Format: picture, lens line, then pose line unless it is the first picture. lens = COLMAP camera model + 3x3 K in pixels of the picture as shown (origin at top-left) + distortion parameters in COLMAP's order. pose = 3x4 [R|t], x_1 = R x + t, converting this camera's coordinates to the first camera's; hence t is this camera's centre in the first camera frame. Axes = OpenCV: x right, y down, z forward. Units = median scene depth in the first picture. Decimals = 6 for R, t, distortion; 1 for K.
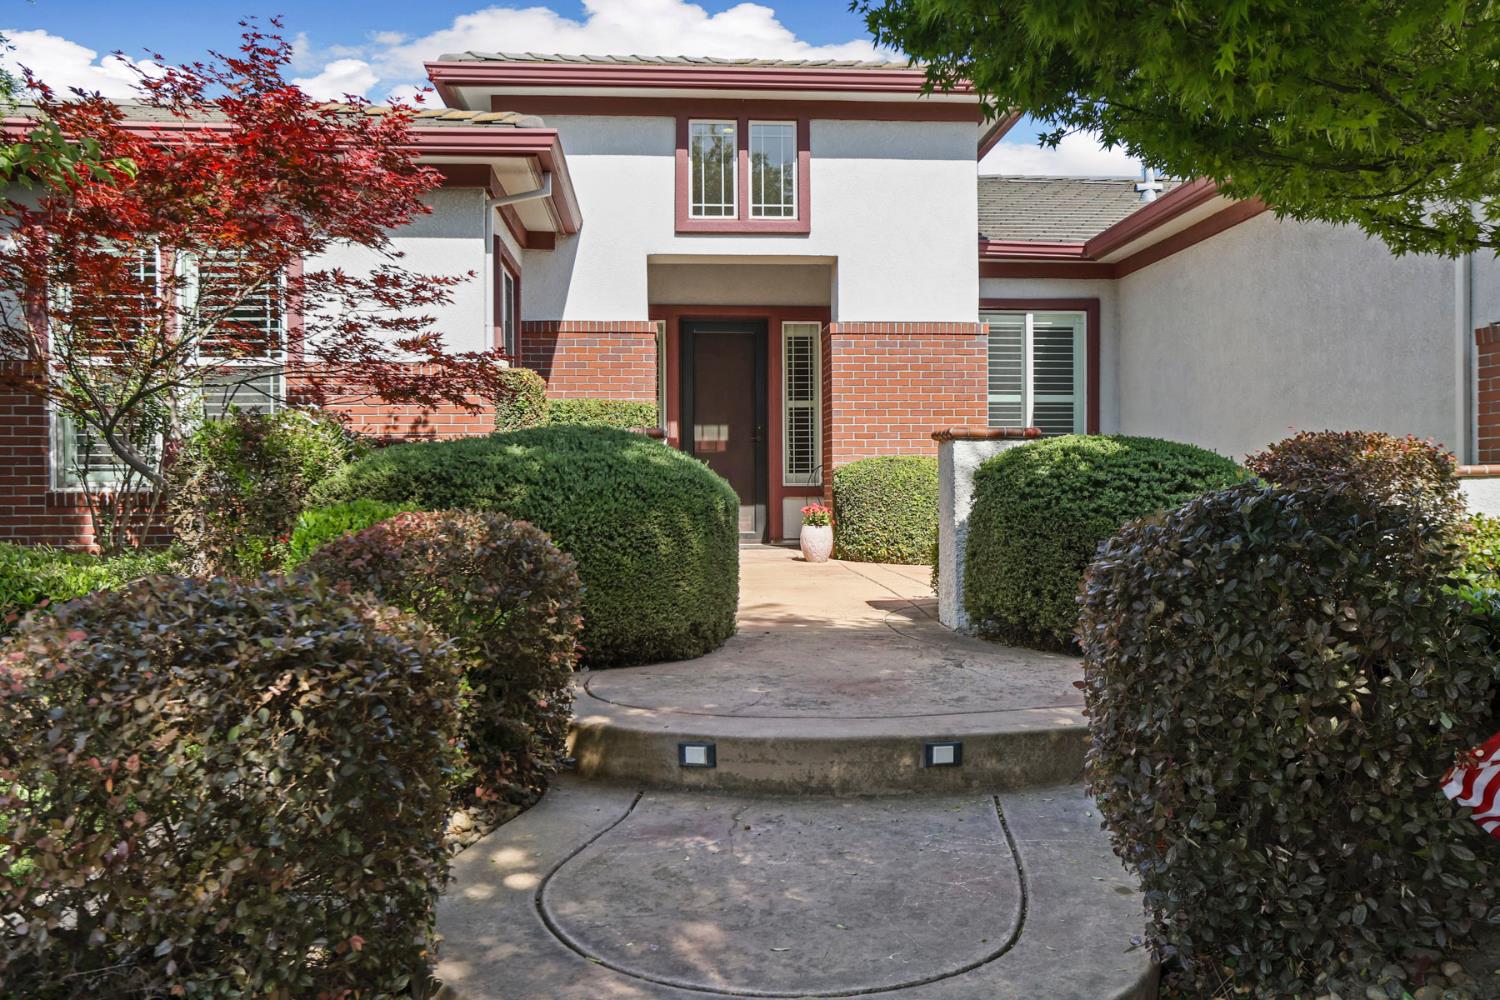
lens RADIAL K [[1294.7, 0, 750.0], [0, 1294.7, 500.0], [0, 0, 1]] dist [0.015556, 0.000636]
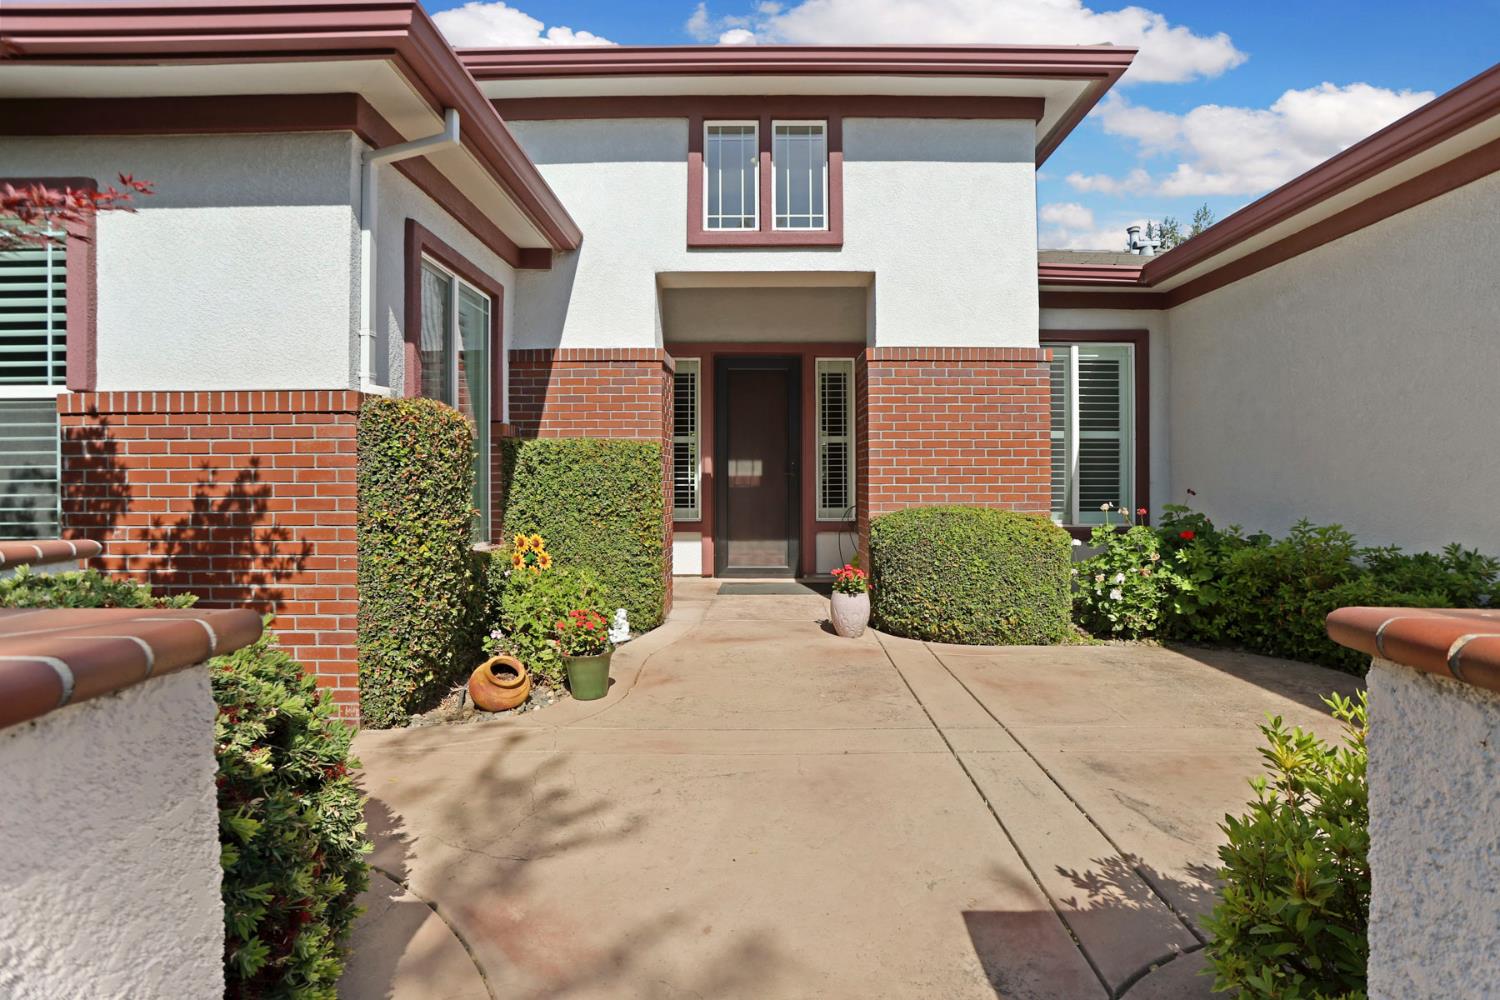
lens RADIAL K [[733.5, 0, 759.5], [0, 733.5, 487.6], [0, 0, 1]] dist [-0.064954, 0.030748]
pose [[0.997545, 0.002559, -0.069980, 0.025213], [-0.002384, 0.999994, 0.002576, -0.045365], [0.069986, -0.002403, 0.997545, 0.509058]]
